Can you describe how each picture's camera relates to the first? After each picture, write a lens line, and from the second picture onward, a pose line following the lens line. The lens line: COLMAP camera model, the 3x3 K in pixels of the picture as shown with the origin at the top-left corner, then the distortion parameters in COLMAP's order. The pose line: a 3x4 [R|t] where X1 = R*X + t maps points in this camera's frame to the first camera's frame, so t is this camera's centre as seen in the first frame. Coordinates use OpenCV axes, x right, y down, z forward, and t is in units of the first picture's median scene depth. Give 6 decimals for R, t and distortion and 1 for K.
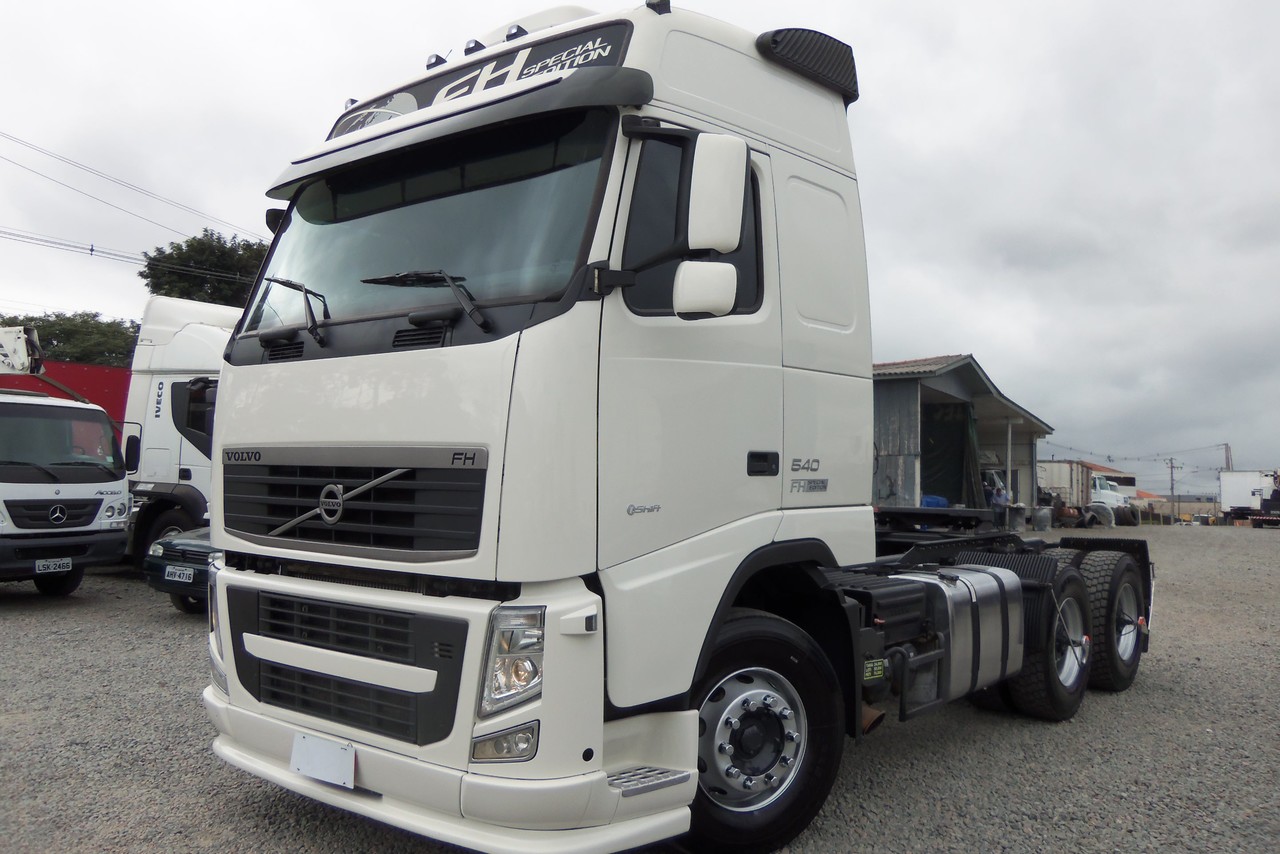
lens RADIAL K [[1060.6, 0, 639.6], [0, 1060.6, 421.9], [0, 0, 1]] dist [-0.027923, 0.001628]
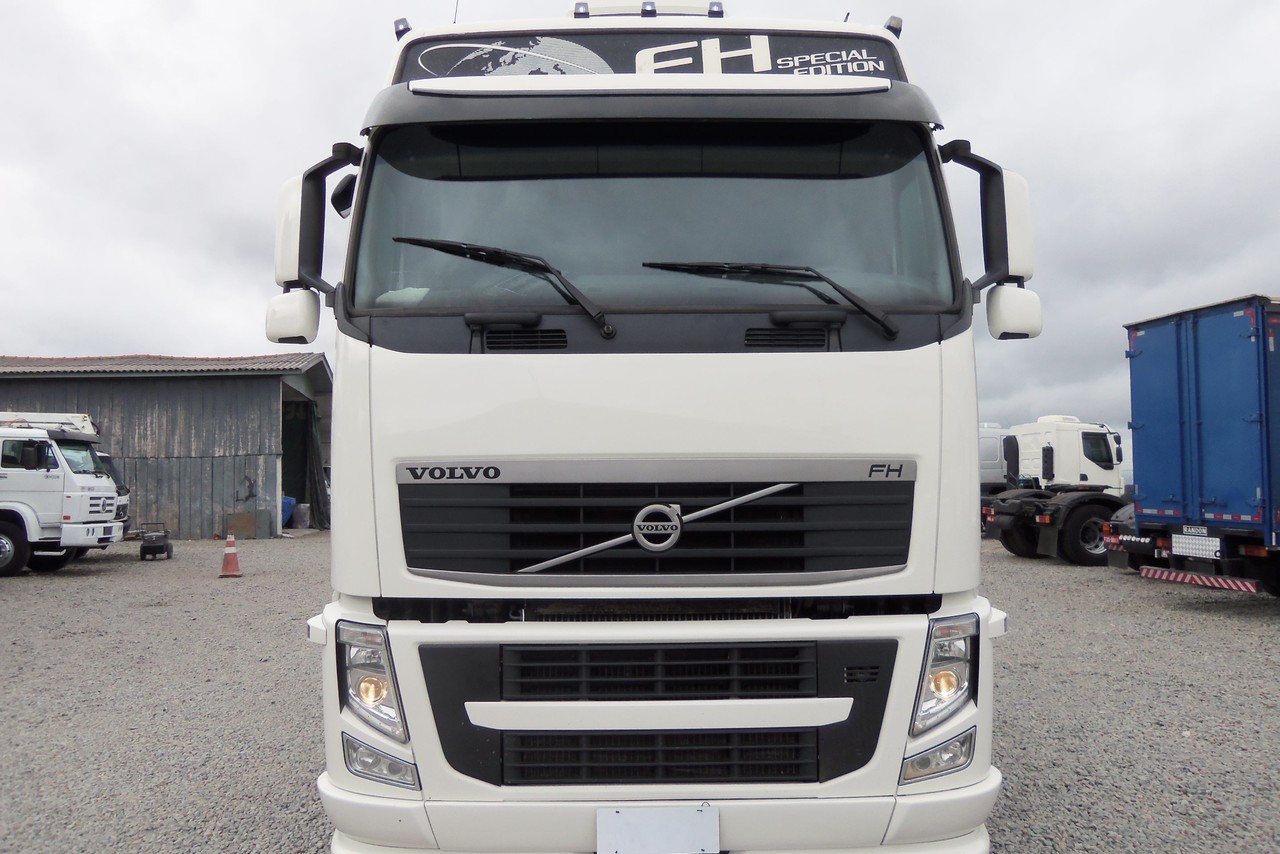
lens RADIAL K [[1060.5, 0, 640.0], [0, 1060.5, 427.0], [0, 0, 1]] dist [-0.025154, 0.008331]
pose [[0.772354, 0.005808, 0.635165, -0.844977], [-0.010345, 0.999941, 0.003436, -0.005364], [-0.635108, -0.009225, 0.772369, 0.359156]]
